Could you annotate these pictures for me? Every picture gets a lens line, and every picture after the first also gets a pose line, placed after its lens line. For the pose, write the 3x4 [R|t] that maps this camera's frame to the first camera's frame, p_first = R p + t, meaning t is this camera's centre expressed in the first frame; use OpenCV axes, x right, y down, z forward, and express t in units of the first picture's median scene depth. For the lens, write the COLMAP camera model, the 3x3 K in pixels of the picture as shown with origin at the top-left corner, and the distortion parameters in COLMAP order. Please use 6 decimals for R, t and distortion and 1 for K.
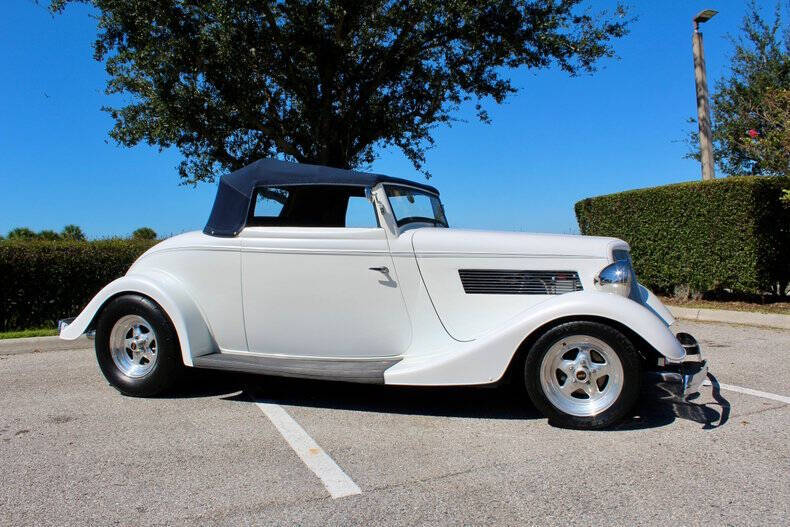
lens RADIAL K [[664.5, 0, 395.2], [0, 664.5, 269.7], [0, 0, 1]] dist [-0.135362, 0.053833]
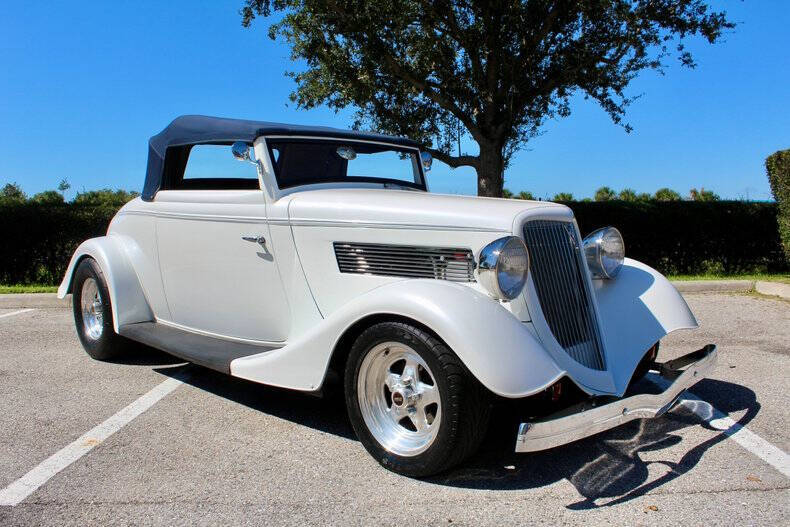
lens RADIAL K [[664.5, 0, 400.2], [0, 664.5, 260.5], [0, 0, 1]] dist [-0.135362, 0.053833]
pose [[0.917342, 0.039391, -0.396148, 0.452576], [-0.021176, 0.998512, 0.050250, -0.018449], [0.397538, -0.037707, 0.916811, 0.284133]]
